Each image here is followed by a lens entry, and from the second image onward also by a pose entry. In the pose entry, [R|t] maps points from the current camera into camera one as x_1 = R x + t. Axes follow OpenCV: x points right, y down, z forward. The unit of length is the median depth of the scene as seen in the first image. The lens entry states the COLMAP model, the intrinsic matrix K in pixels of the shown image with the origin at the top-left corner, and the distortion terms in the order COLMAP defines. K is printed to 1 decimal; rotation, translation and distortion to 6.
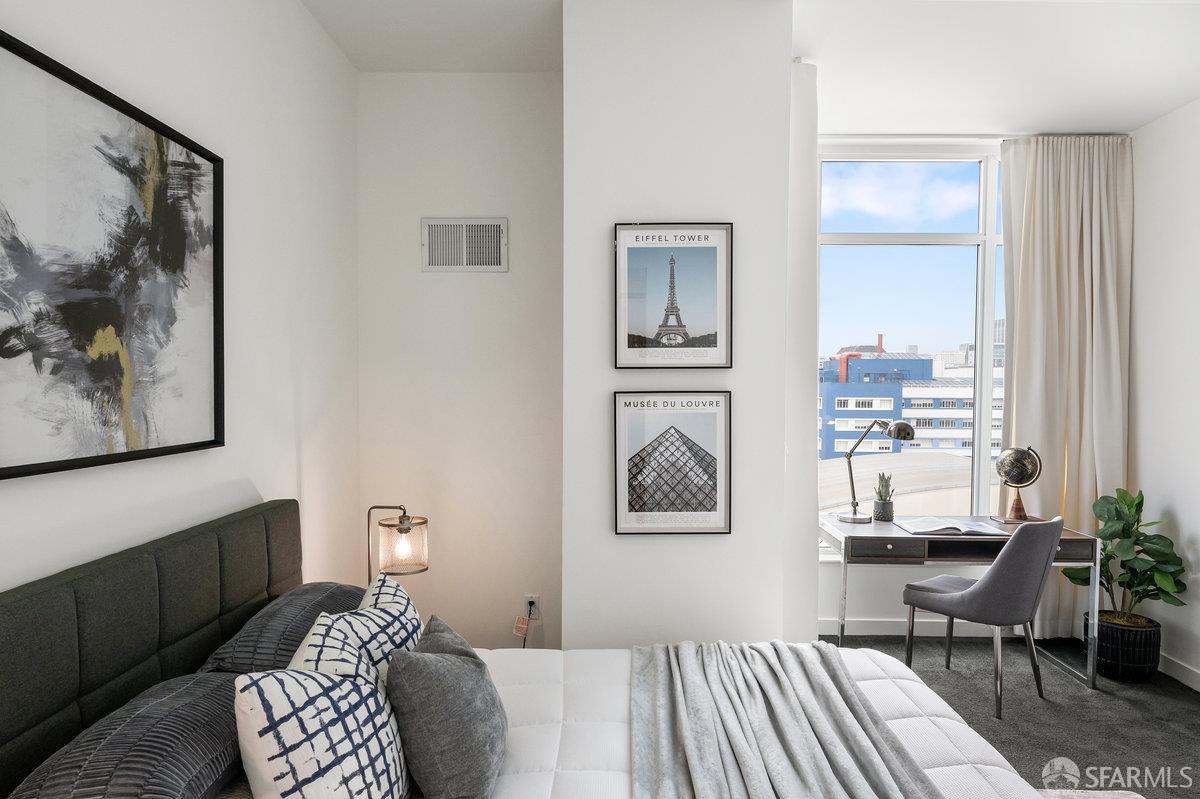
lens RADIAL K [[745.1, 0, 600.0], [0, 745.1, 399.5], [0, 0, 1]] dist [0.001181, 0.000886]
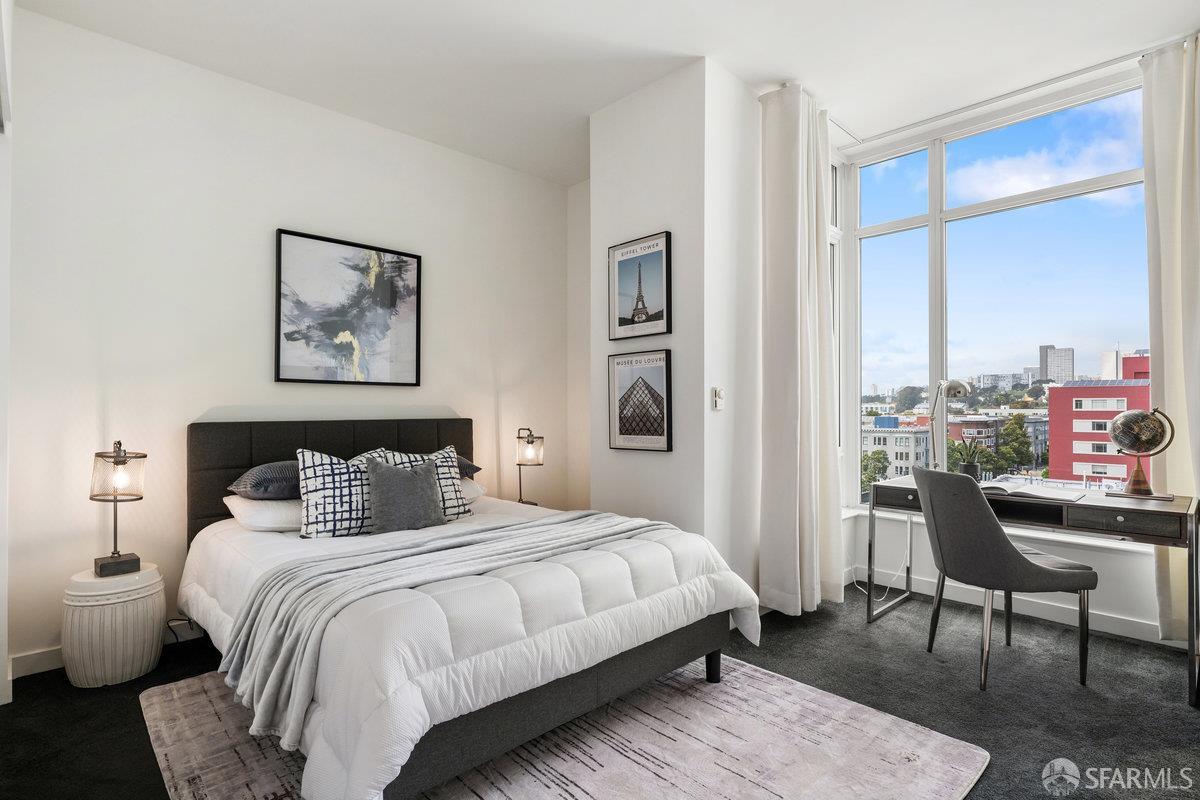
lens RADIAL K [[592.2, 0, 600.0], [0, 592.2, 400.0], [0, 0, 1]] dist [-0.003481, -0.000387]
pose [[0.701203, -0.014570, -0.712812, 0.879550], [-0.013095, 0.999359, -0.033310, 0.122695], [0.712841, 0.032691, 0.700563, 0.131739]]
